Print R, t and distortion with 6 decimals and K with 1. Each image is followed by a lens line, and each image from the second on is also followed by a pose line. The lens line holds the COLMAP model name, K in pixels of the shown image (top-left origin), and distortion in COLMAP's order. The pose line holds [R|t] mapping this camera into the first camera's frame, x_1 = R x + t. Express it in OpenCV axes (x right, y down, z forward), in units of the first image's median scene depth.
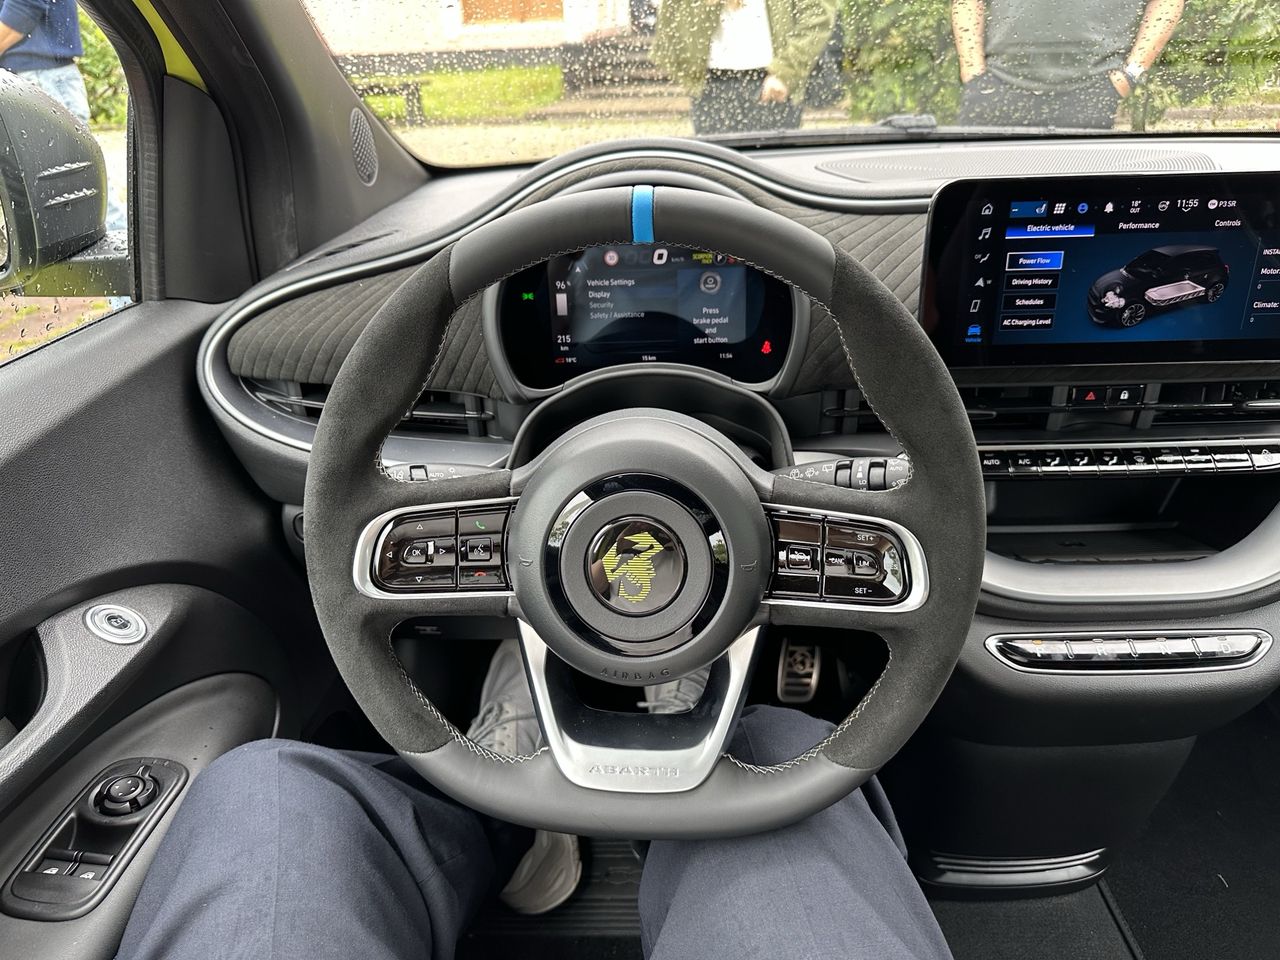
lens RADIAL K [[920.3, 0, 627.0], [0, 920.3, 478.2], [0, 0, 1]] dist [0.002527, -0.011907]
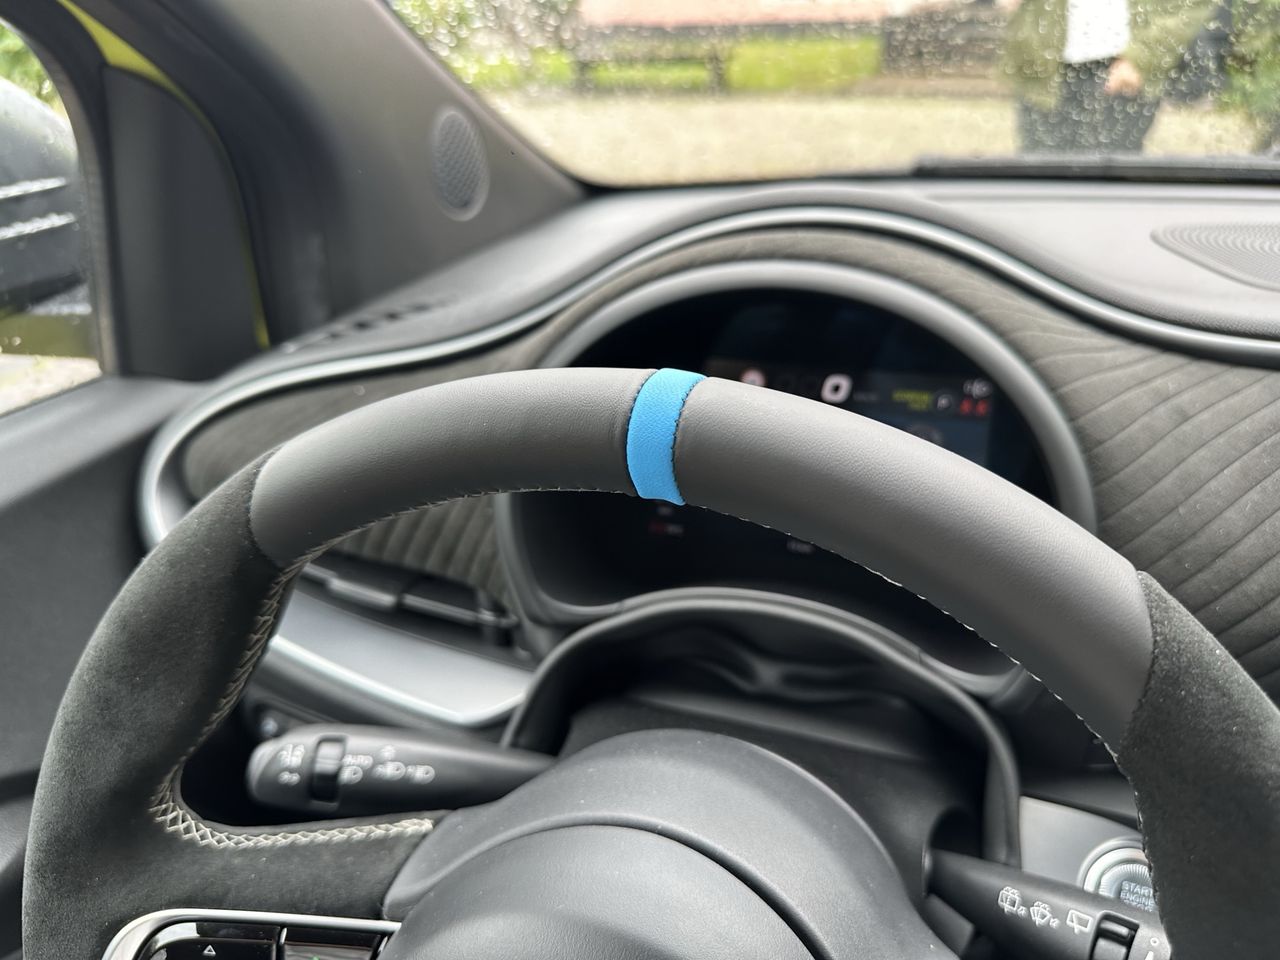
lens RADIAL K [[920.3, 0, 649.4], [0, 920.3, 476.9], [0, 0, 1]] dist [0.002527, -0.011907]
pose [[0.956068, 0.140772, -0.257134, 0.086389], [-0.134204, 0.990020, 0.043008, -0.211029], [0.260622, -0.006610, 0.965418, 0.437313]]
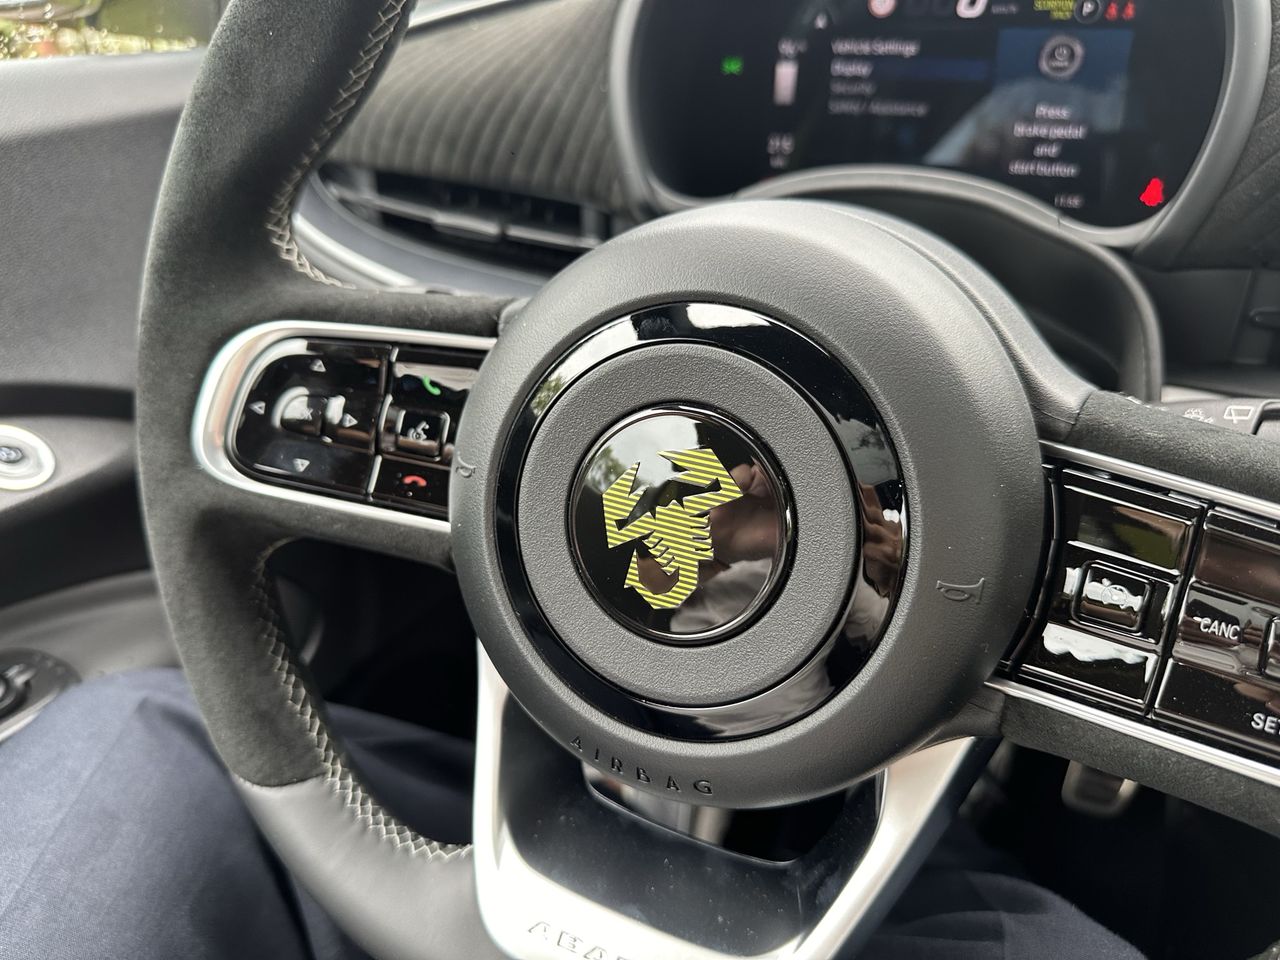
lens RADIAL K [[959.0, 0, 647.0], [0, 959.0, 487.4], [0, 0, 1]] dist [-0.050858, 0.014364]
pose [[0.928357, 0.194670, -0.316633, 0.095249], [-0.181362, 0.980830, 0.071280, 0.037663], [0.324439, -0.008748, 0.945866, 0.436158]]
